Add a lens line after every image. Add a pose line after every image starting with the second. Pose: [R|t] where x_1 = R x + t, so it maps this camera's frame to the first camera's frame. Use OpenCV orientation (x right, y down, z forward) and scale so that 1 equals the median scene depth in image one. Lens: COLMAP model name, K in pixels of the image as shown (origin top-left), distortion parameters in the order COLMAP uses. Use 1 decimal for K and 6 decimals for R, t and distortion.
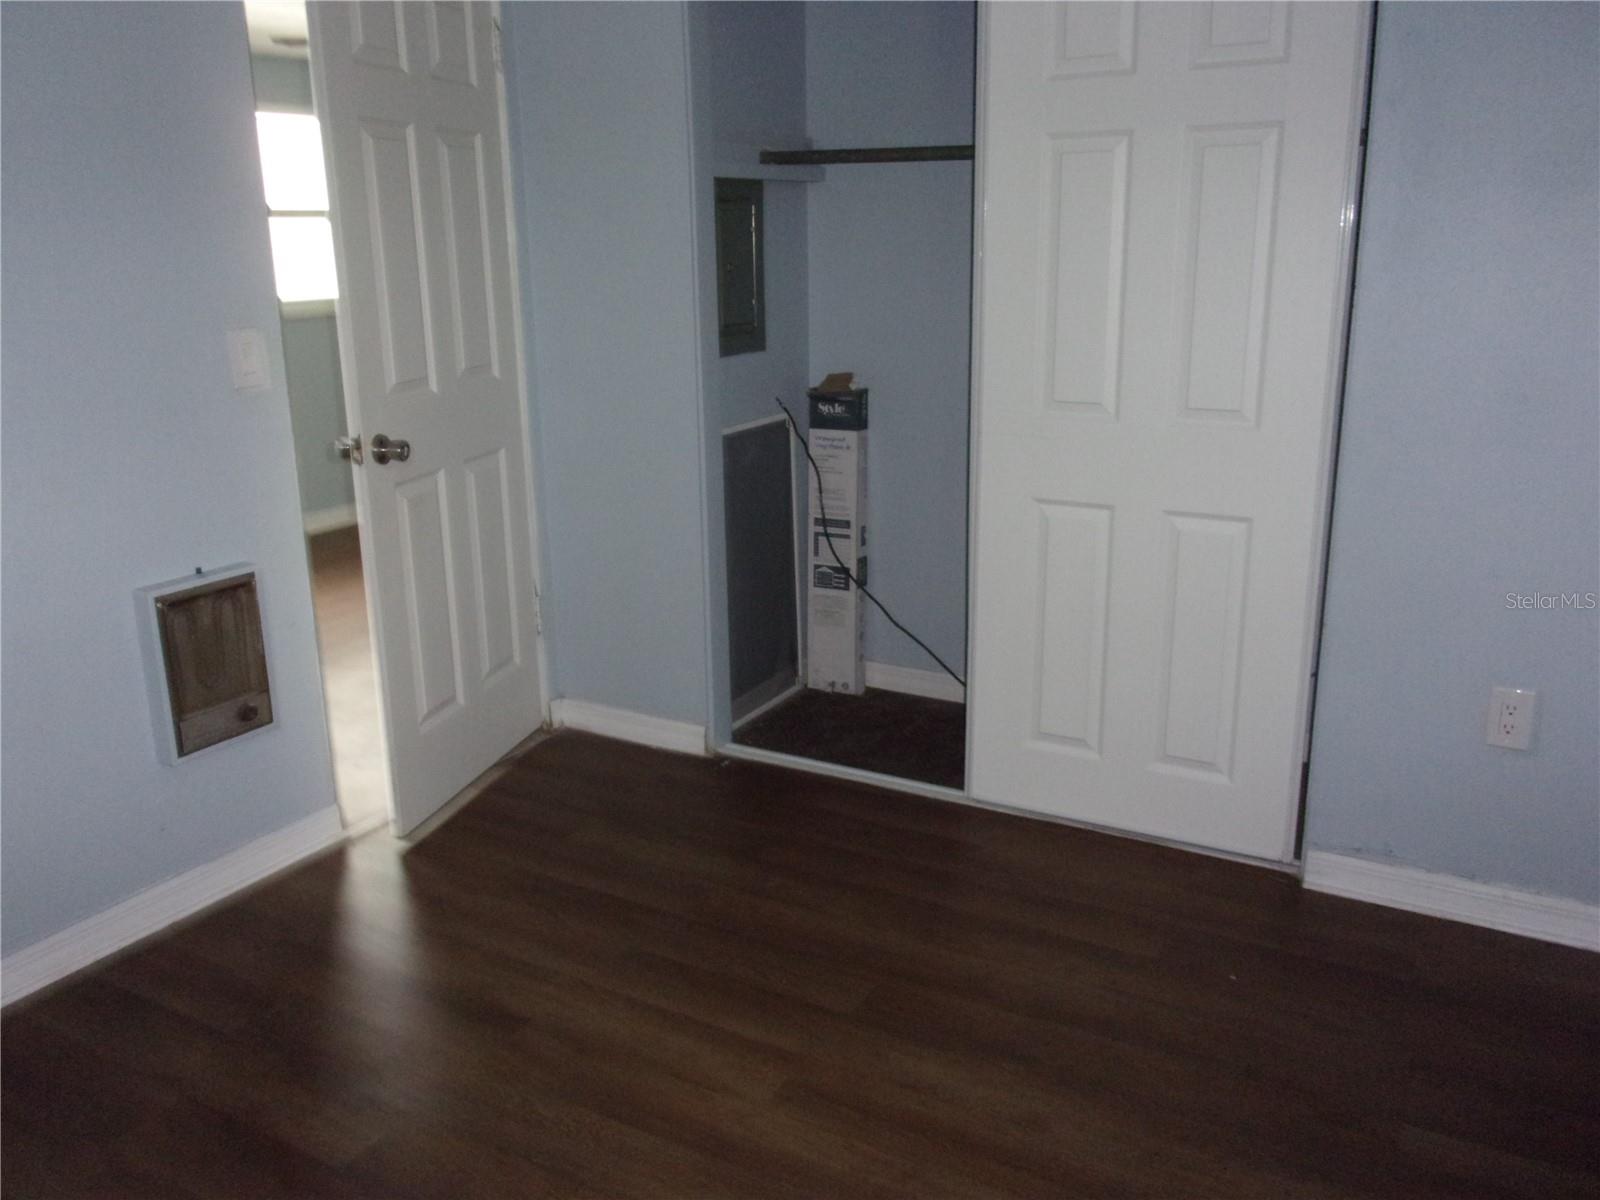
lens RADIAL K [[1313.0, 0, 800.0], [0, 1313.0, 600.0], [0, 0, 1]] dist [0.009964, -0.005364]
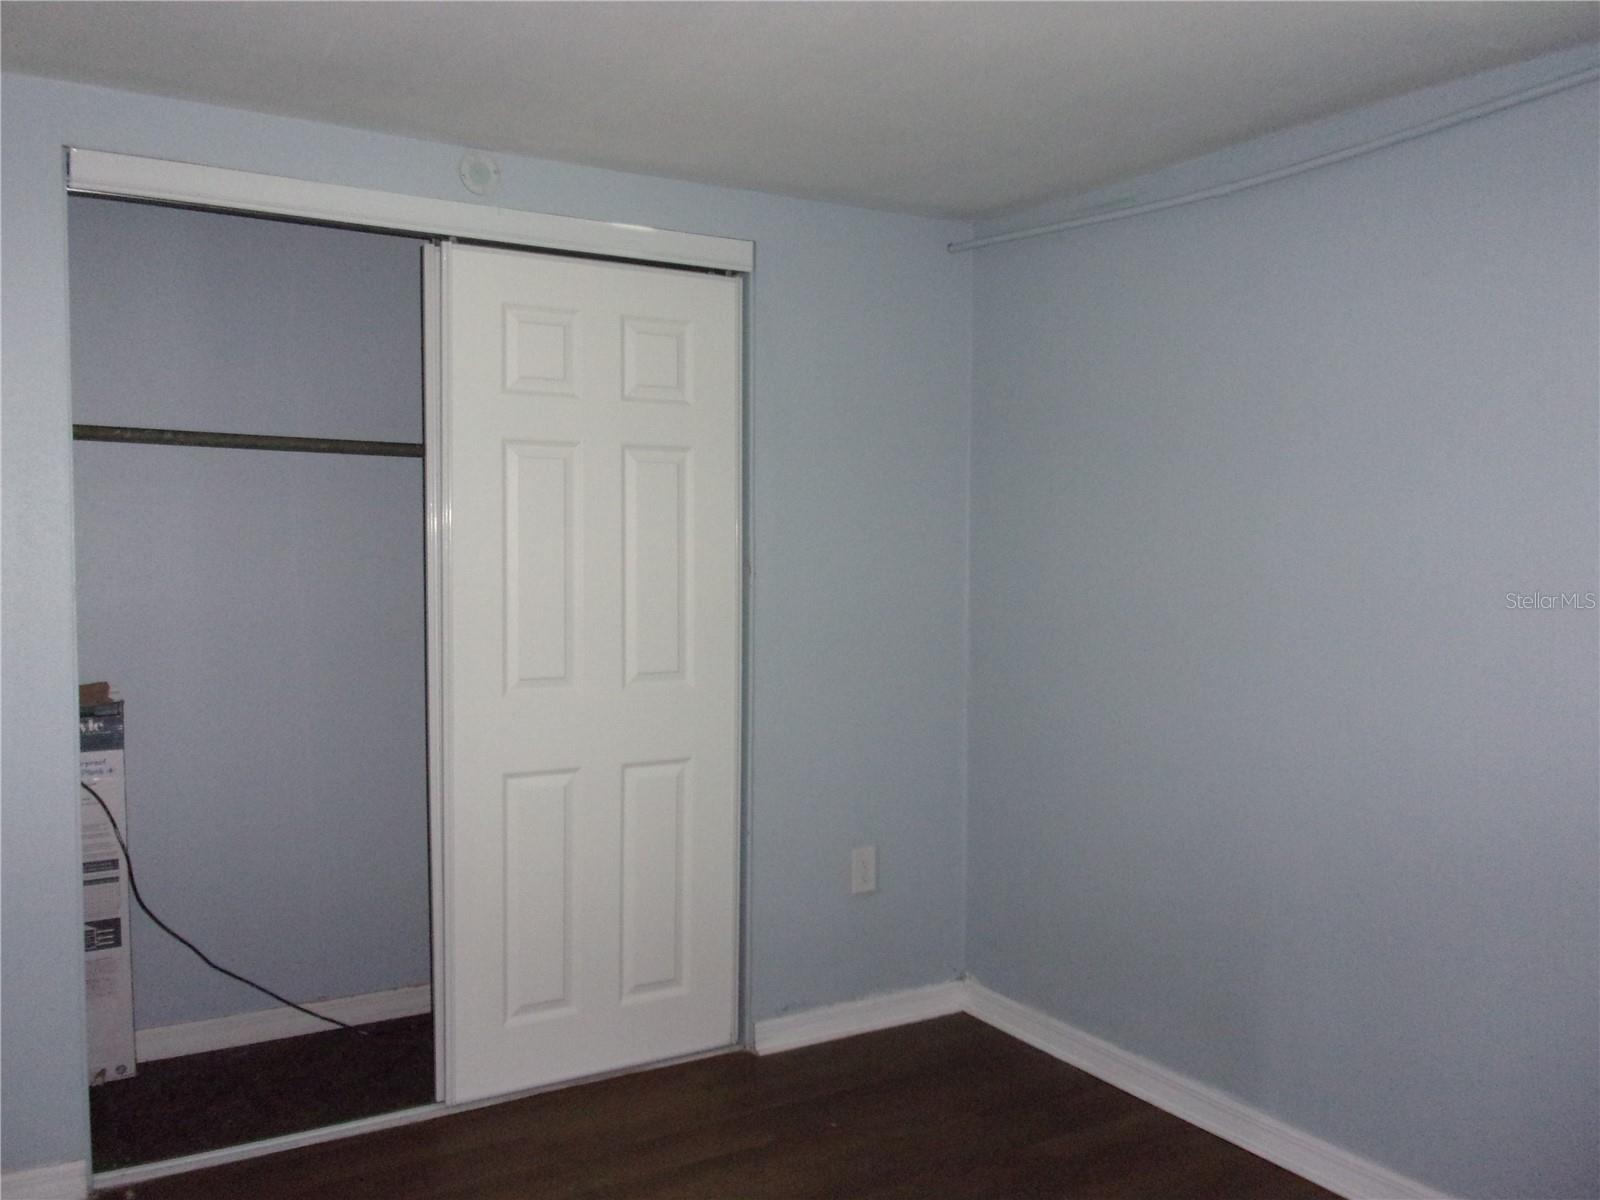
lens RADIAL K [[1338.0, 0, 792.9], [0, 1338.0, 604.5], [0, 0, 1]] dist [0.015508, -0.035597]
pose [[0.483423, -0.031767, 0.874810, -0.620036], [0.213848, 0.973349, -0.082828, -0.071486], [-0.848864, 0.227118, 0.477333, 0.269103]]
